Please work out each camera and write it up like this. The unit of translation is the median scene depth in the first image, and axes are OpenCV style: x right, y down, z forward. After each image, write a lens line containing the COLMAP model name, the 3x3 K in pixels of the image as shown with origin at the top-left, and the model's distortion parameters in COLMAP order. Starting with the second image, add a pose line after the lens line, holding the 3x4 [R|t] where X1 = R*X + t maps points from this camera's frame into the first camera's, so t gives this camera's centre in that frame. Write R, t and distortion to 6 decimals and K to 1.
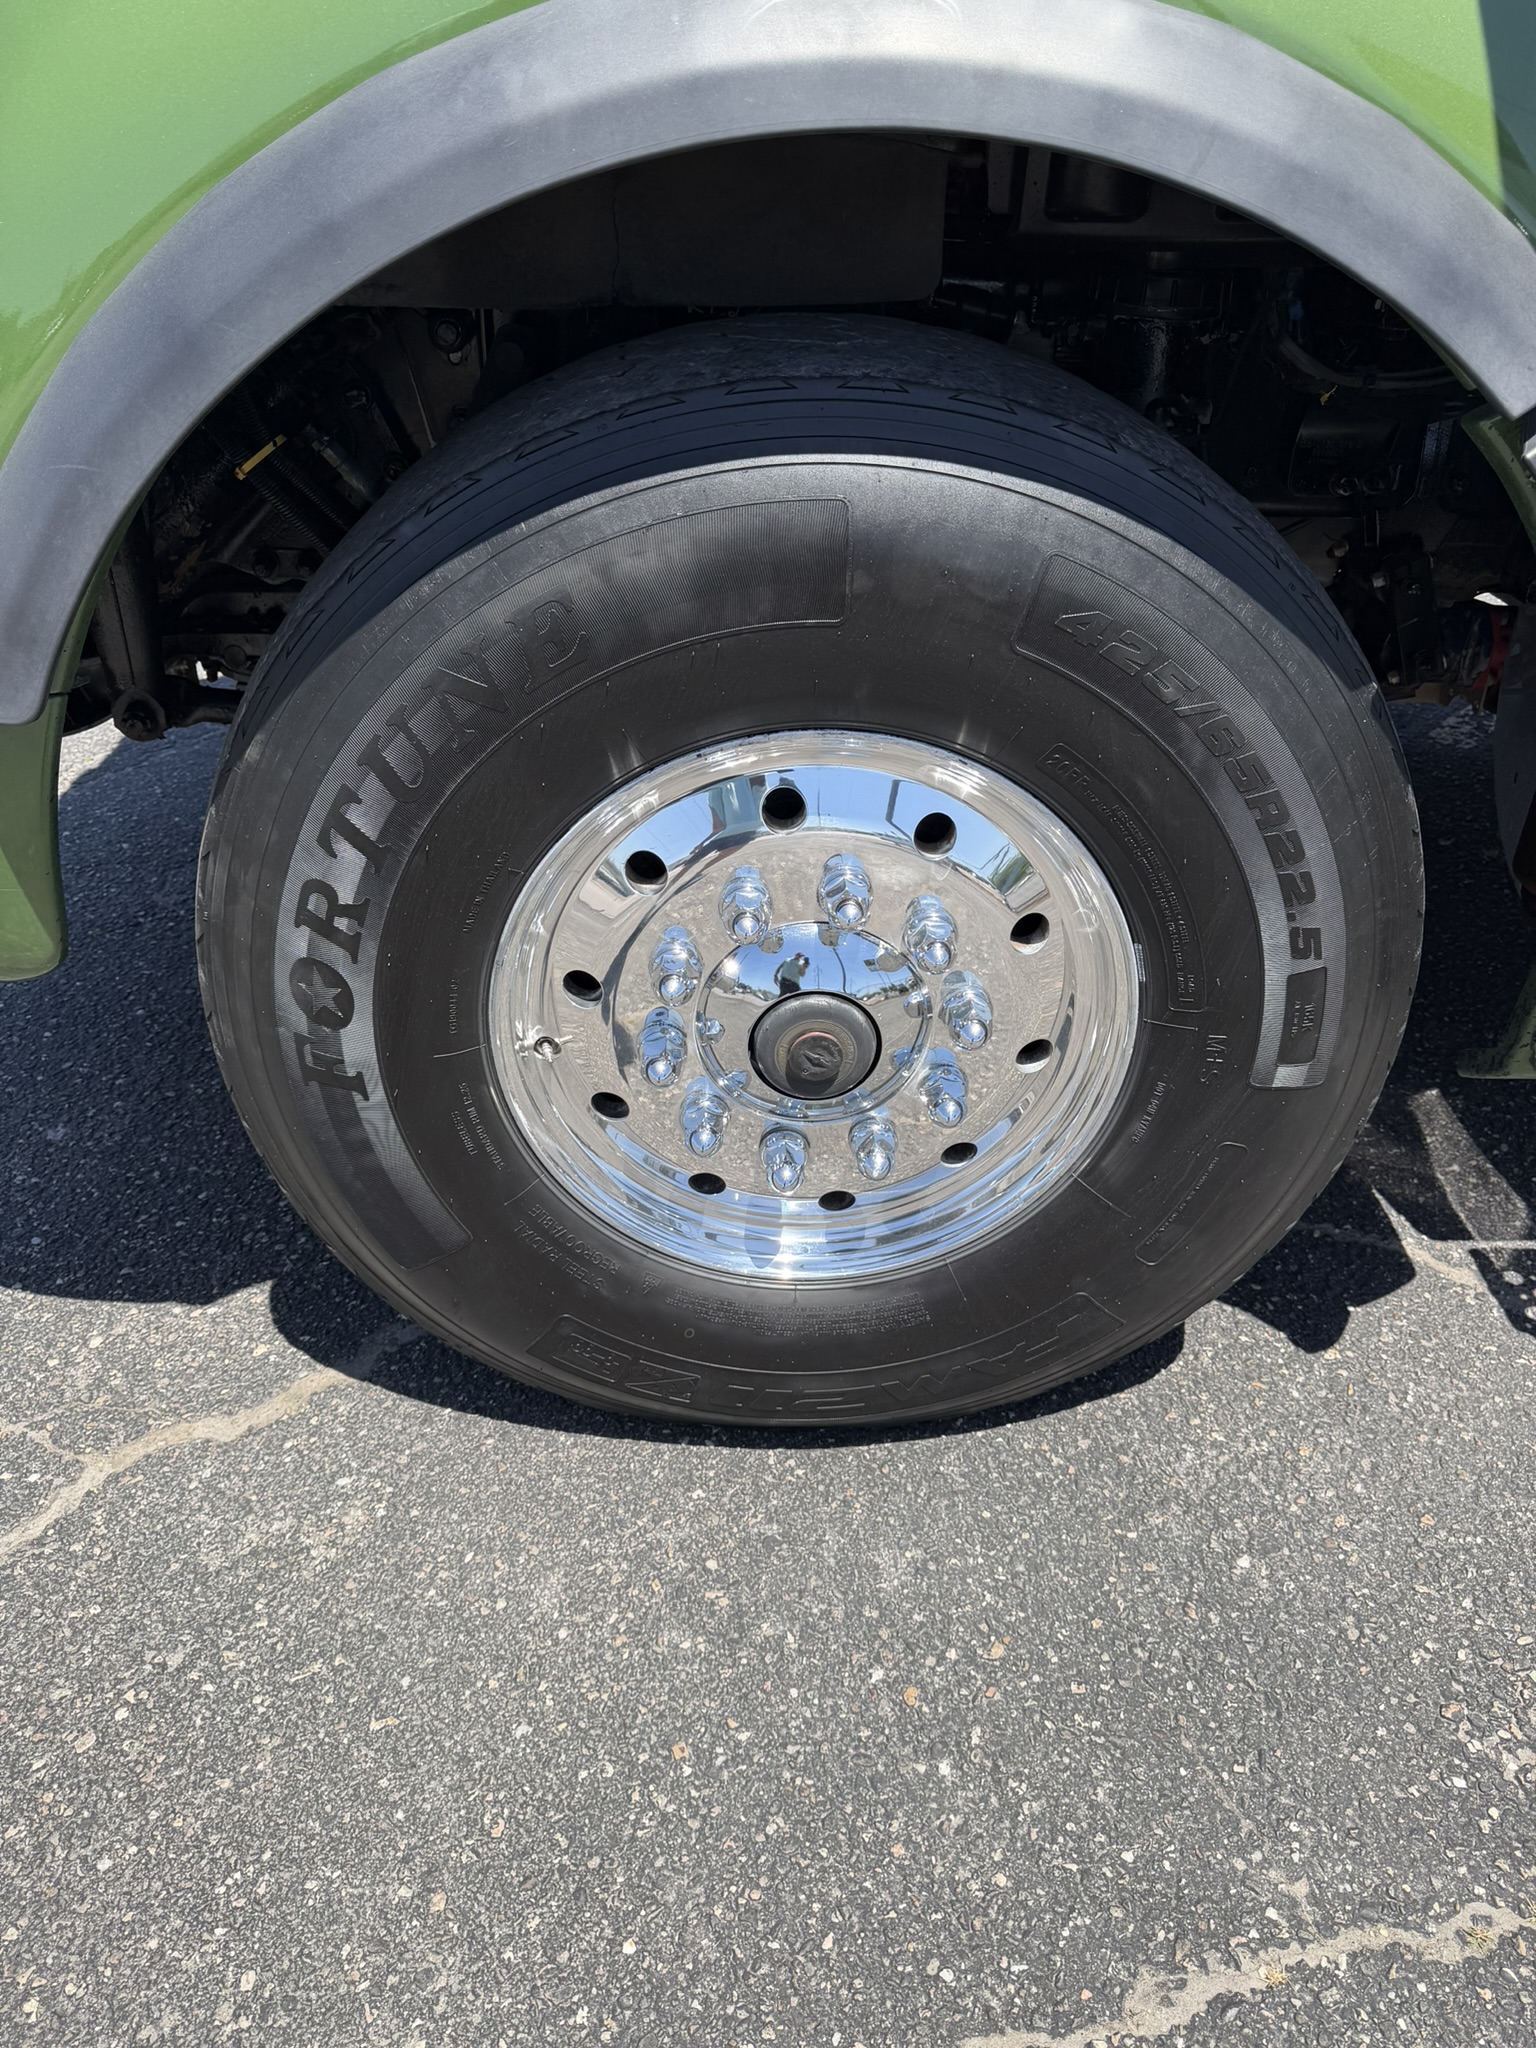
lens RADIAL K [[1450.5, 0, 768.0], [0, 1450.5, 1024.0], [0, 0, 1]] dist [0.053085, -0.072213]
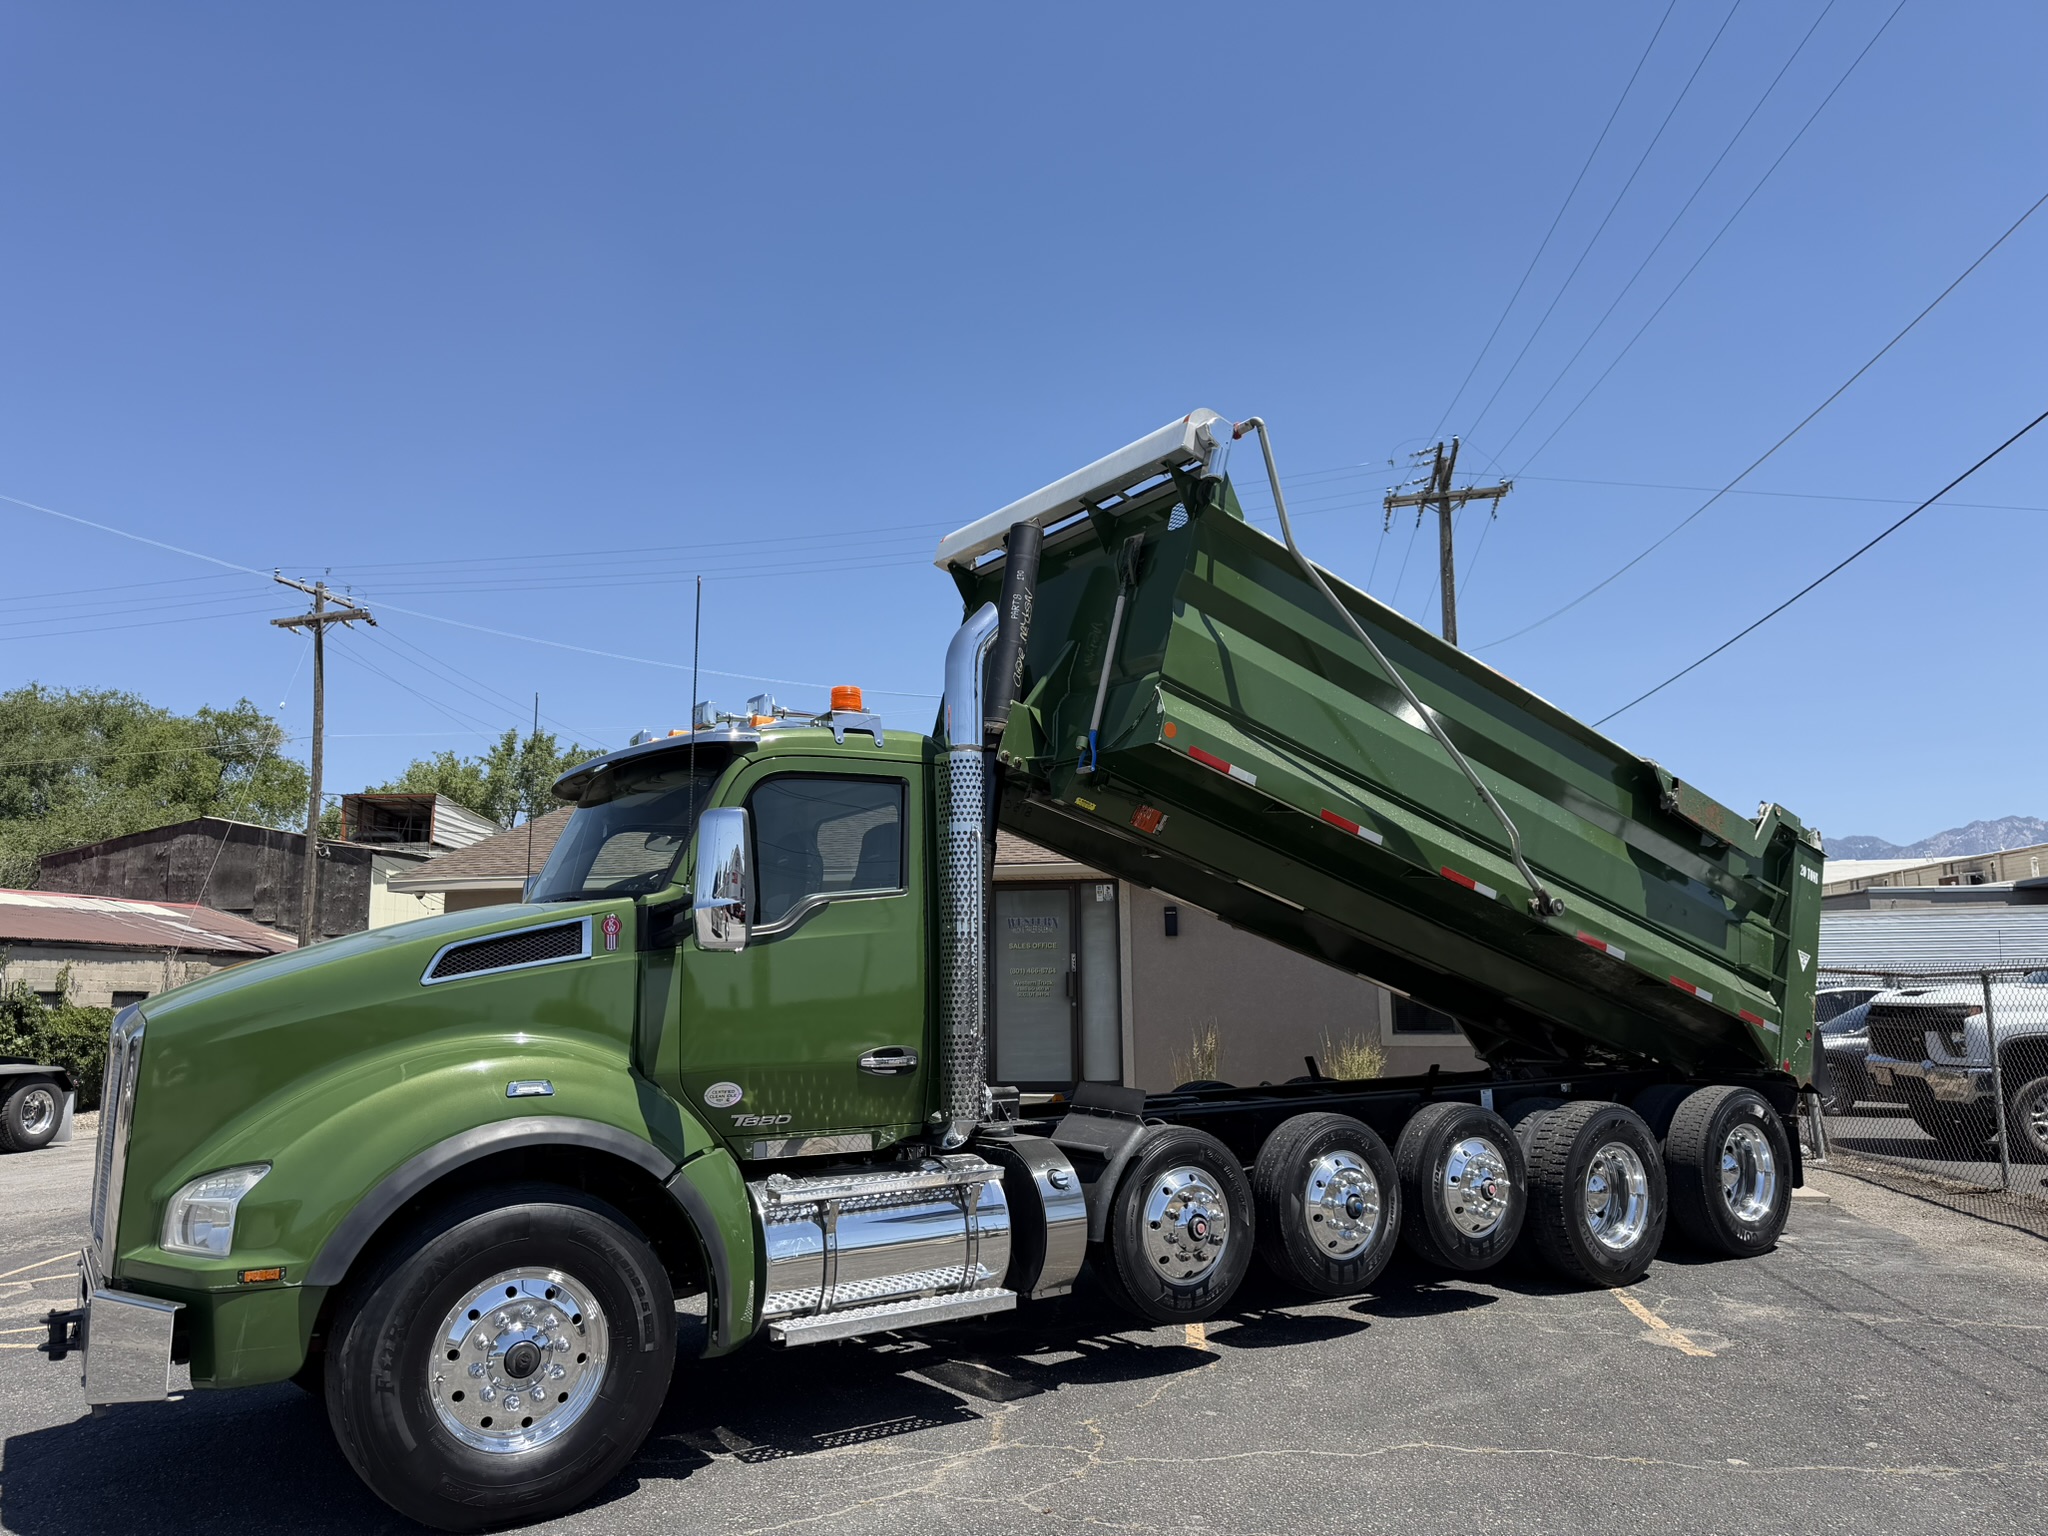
lens RADIAL K [[1443.3, 0, 1024.0], [0, 1443.3, 768.0], [0, 0, 1]] dist [0.059313, -0.083167]
pose [[0.846087, 0.047628, 0.530913, -0.997402], [0.317427, 0.755125, -0.573608, 1.517583], [-0.428225, 0.653849, 0.623783, -3.064136]]
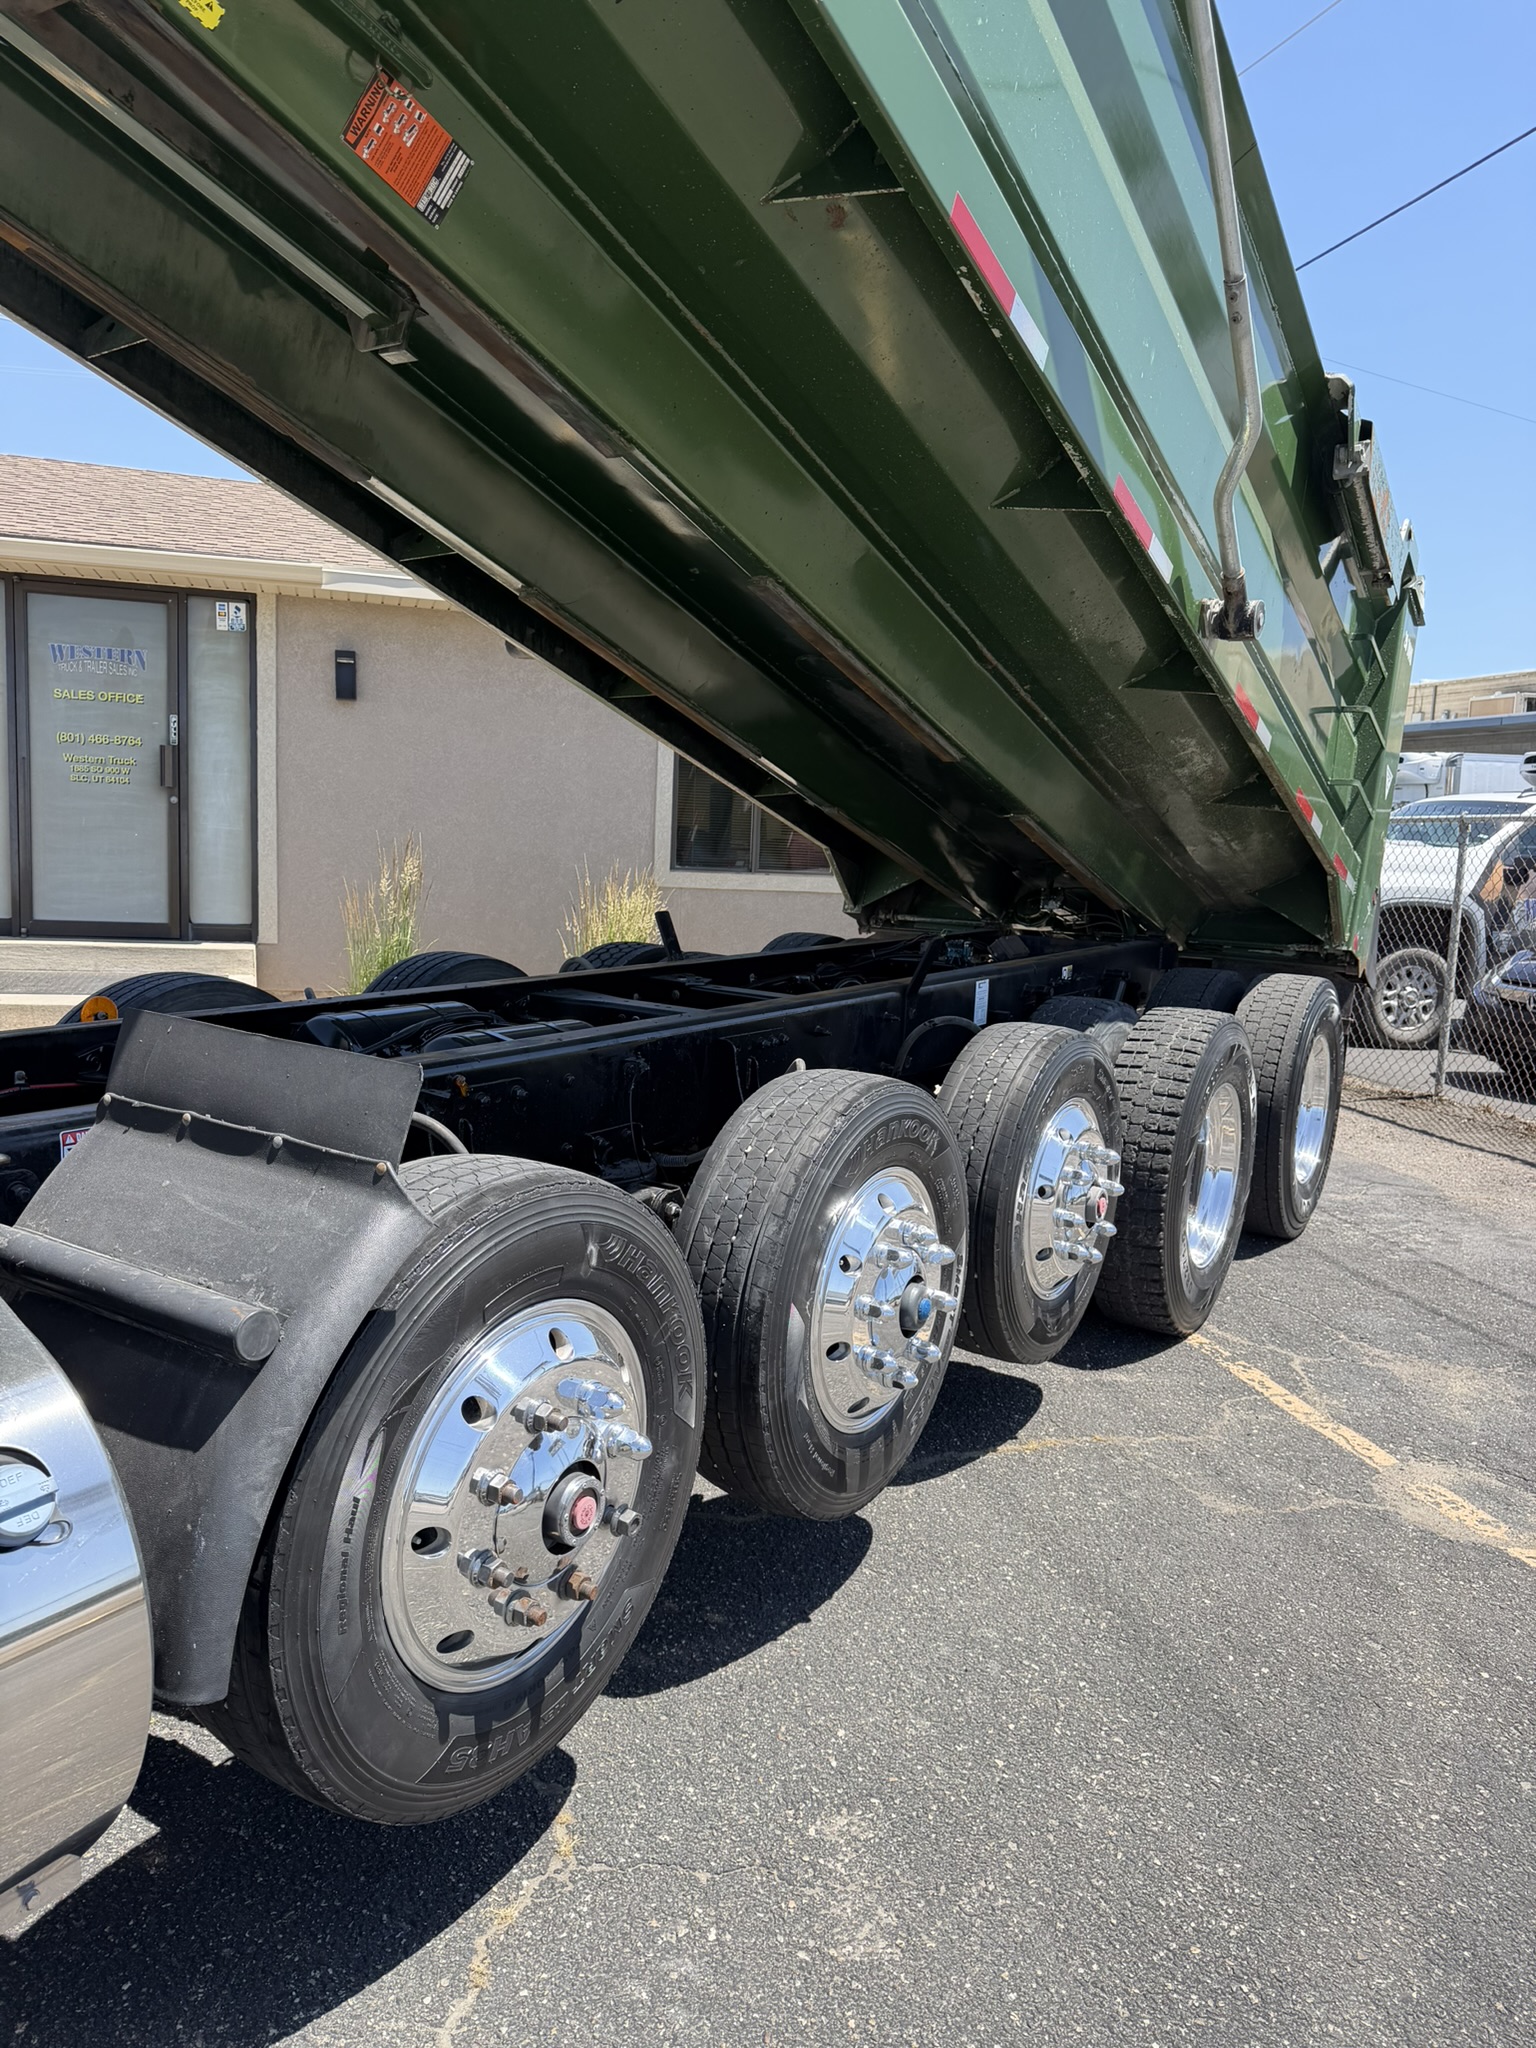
lens RADIAL K [[1443.3, 0, 766.7], [0, 1443.3, 1025.3], [0, 0, 1]] dist [0.059313, -0.083167]
pose [[0.565762, -0.106178, 0.817704, 1.385727], [0.423526, 0.888285, -0.177691, -0.173127], [-0.707487, 0.446850, 0.547528, -0.097215]]
